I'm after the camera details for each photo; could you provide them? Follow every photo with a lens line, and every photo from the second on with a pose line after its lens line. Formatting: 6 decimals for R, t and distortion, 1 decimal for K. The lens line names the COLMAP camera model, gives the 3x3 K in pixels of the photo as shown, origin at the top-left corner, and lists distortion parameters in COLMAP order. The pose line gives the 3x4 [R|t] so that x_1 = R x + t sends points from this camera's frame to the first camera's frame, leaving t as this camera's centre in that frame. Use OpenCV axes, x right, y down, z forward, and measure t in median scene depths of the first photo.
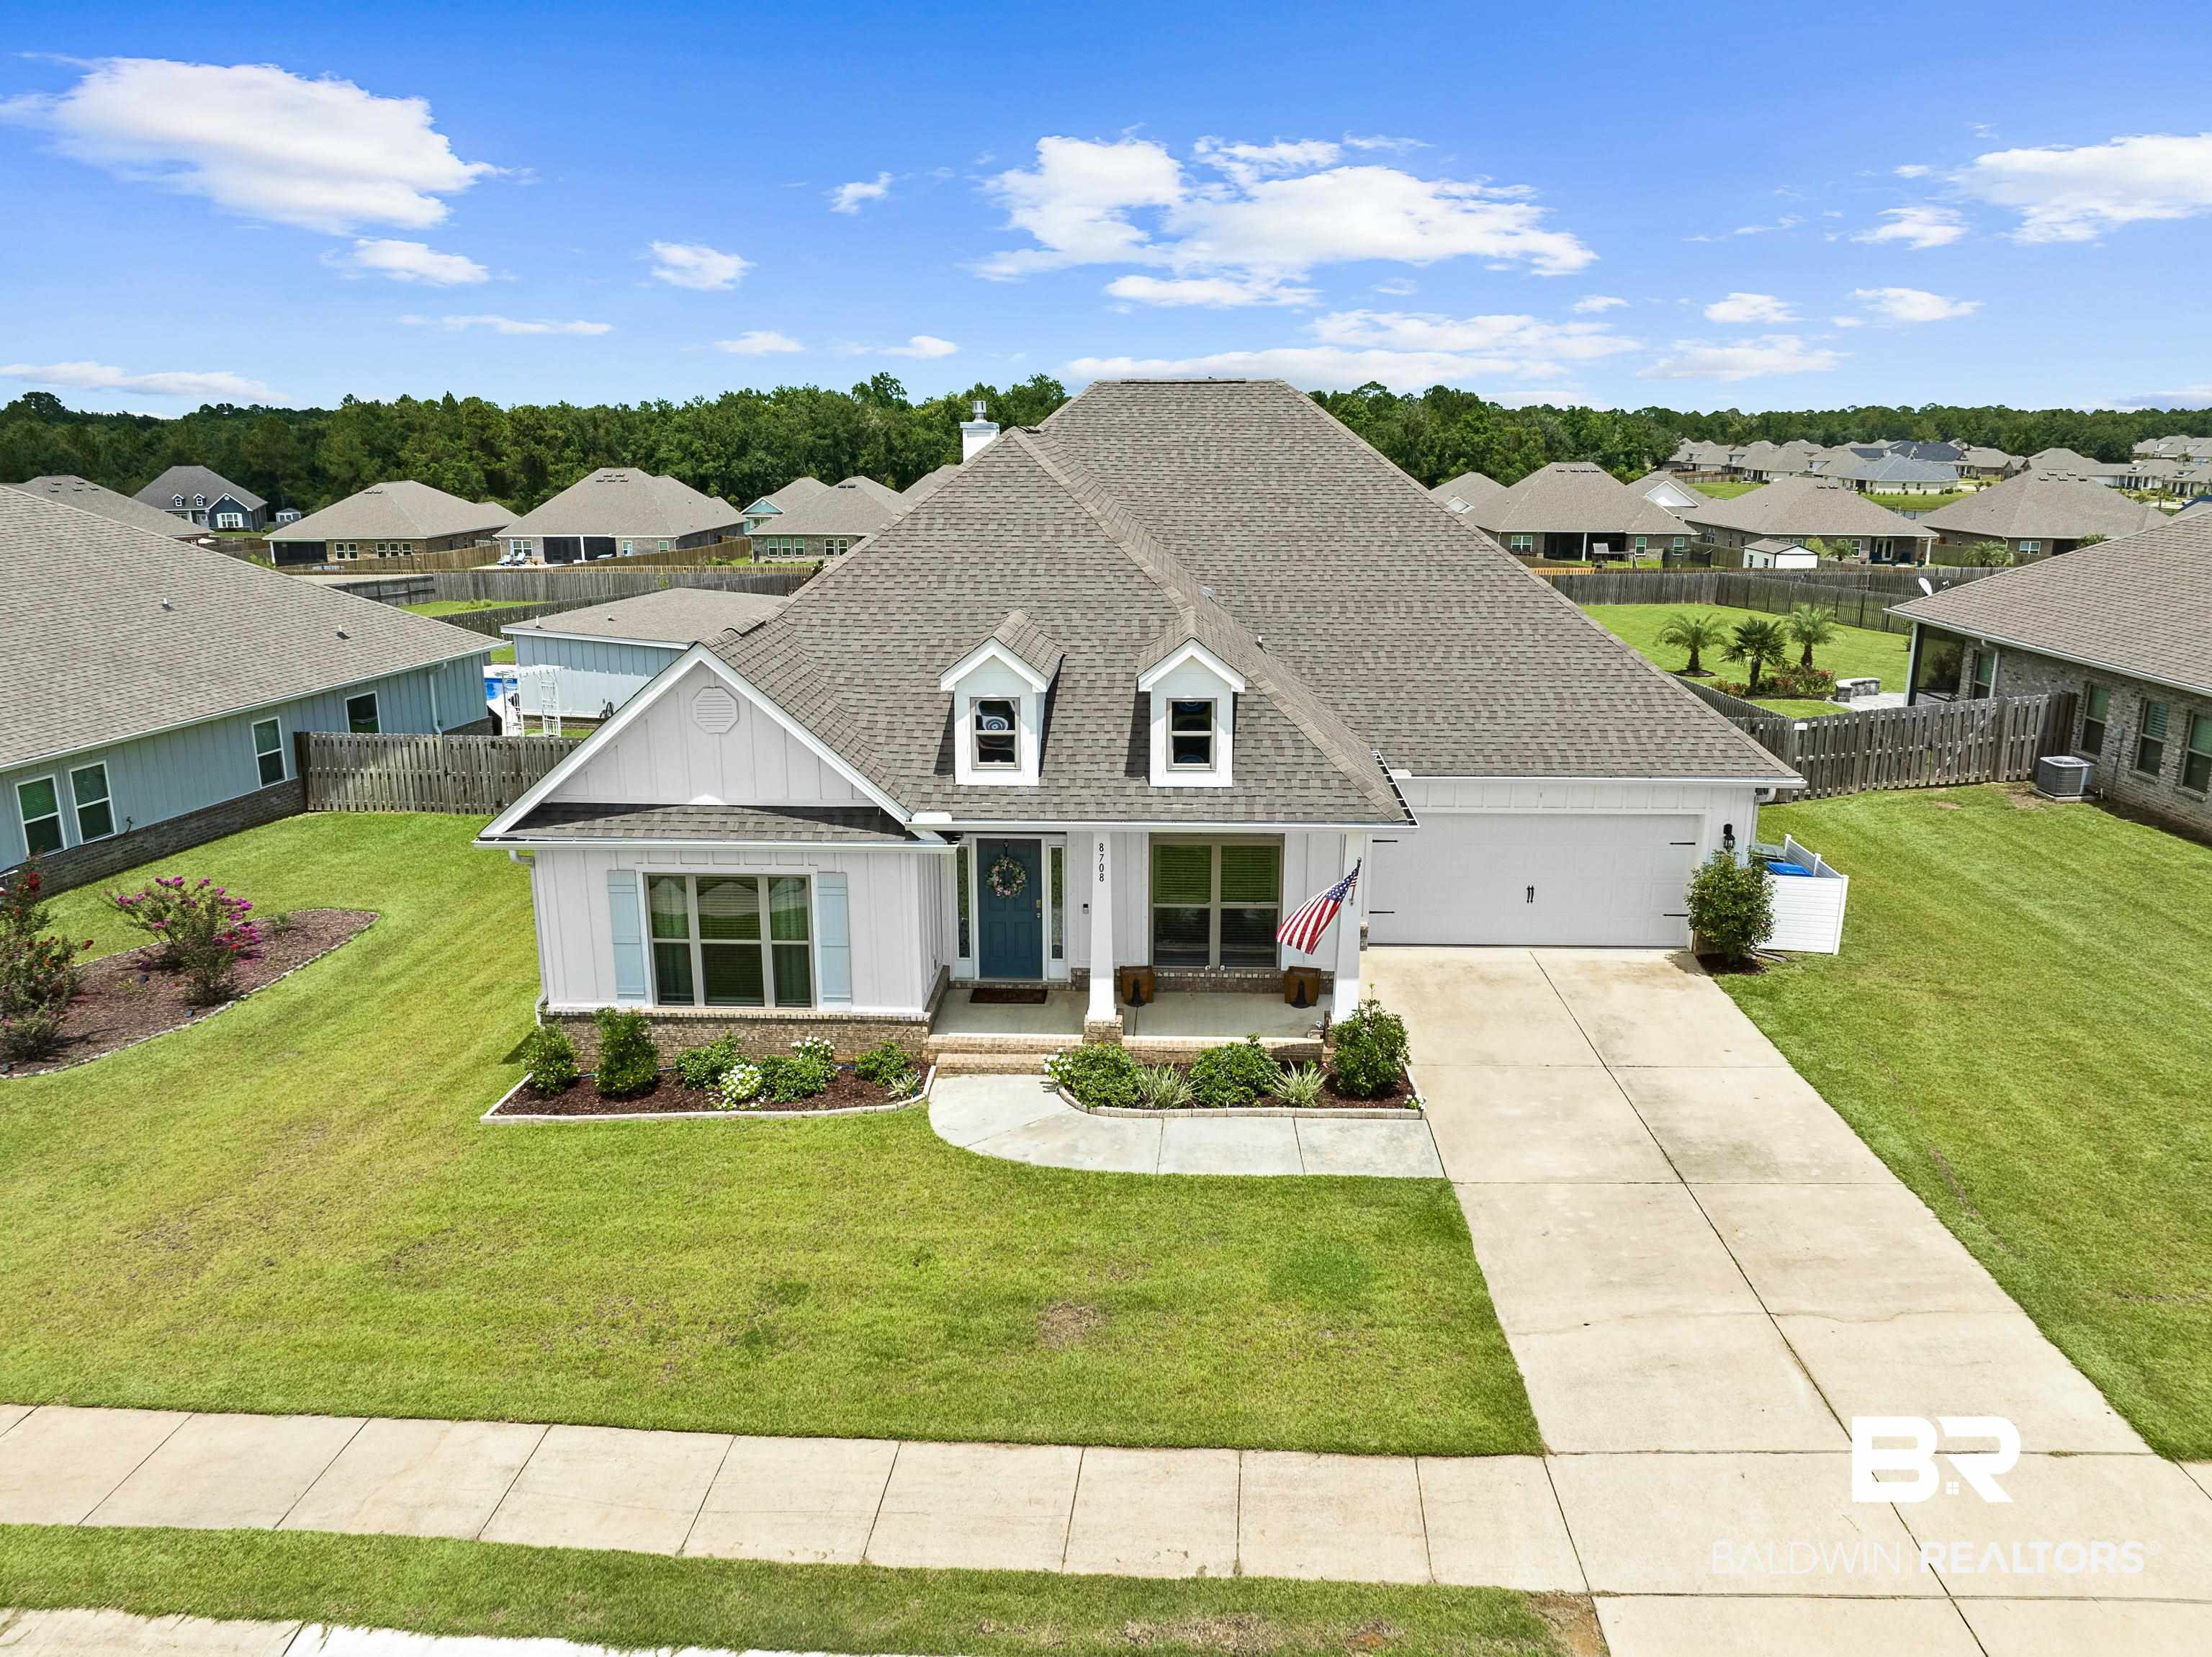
lens RADIAL K [[1541.1, 0, 1106.0], [0, 1541.1, 828.5], [0, 0, 1]] dist [-0.000648, -0.103339]
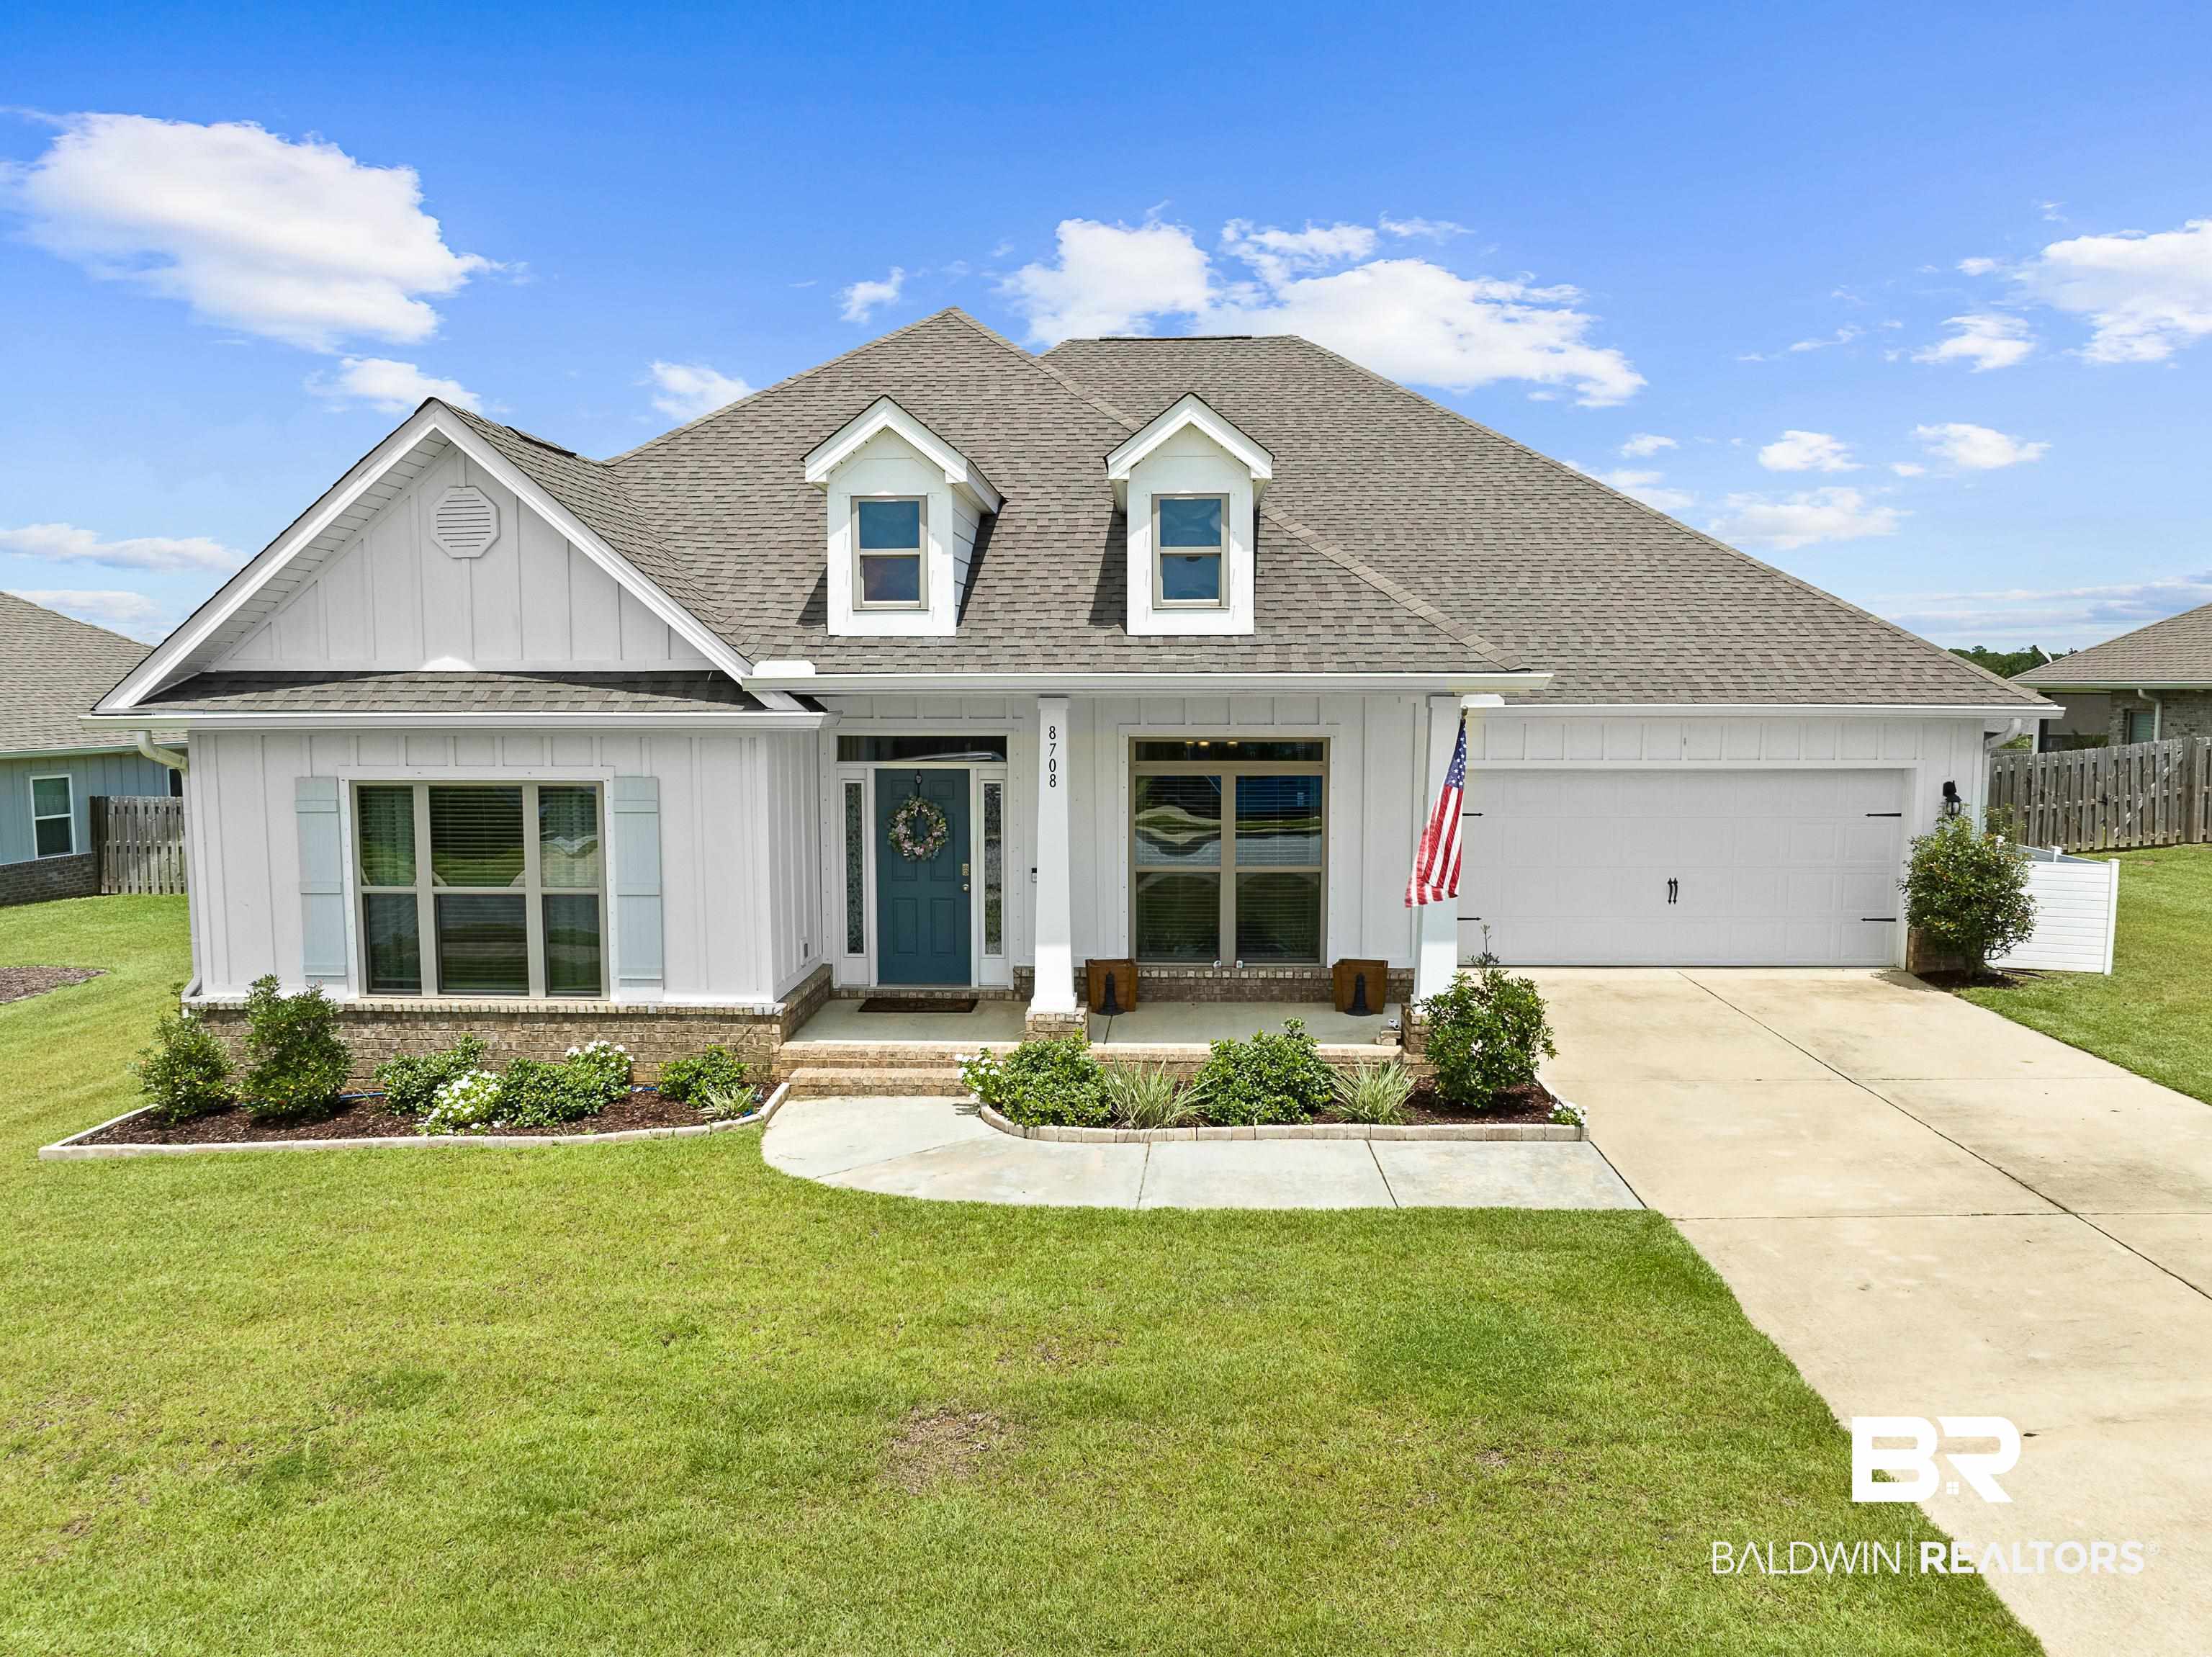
lens RADIAL K [[1552.6, 0, 1106.0], [0, 1552.6, 828.5], [0, 0, 1]] dist [-0.029026, -0.019468]
pose [[0.999997, -0.000363, 0.002618, 0.018036], [0.000765, 0.987862, -0.155332, 0.154775], [-0.002530, 0.155334, 0.987859, 0.370566]]
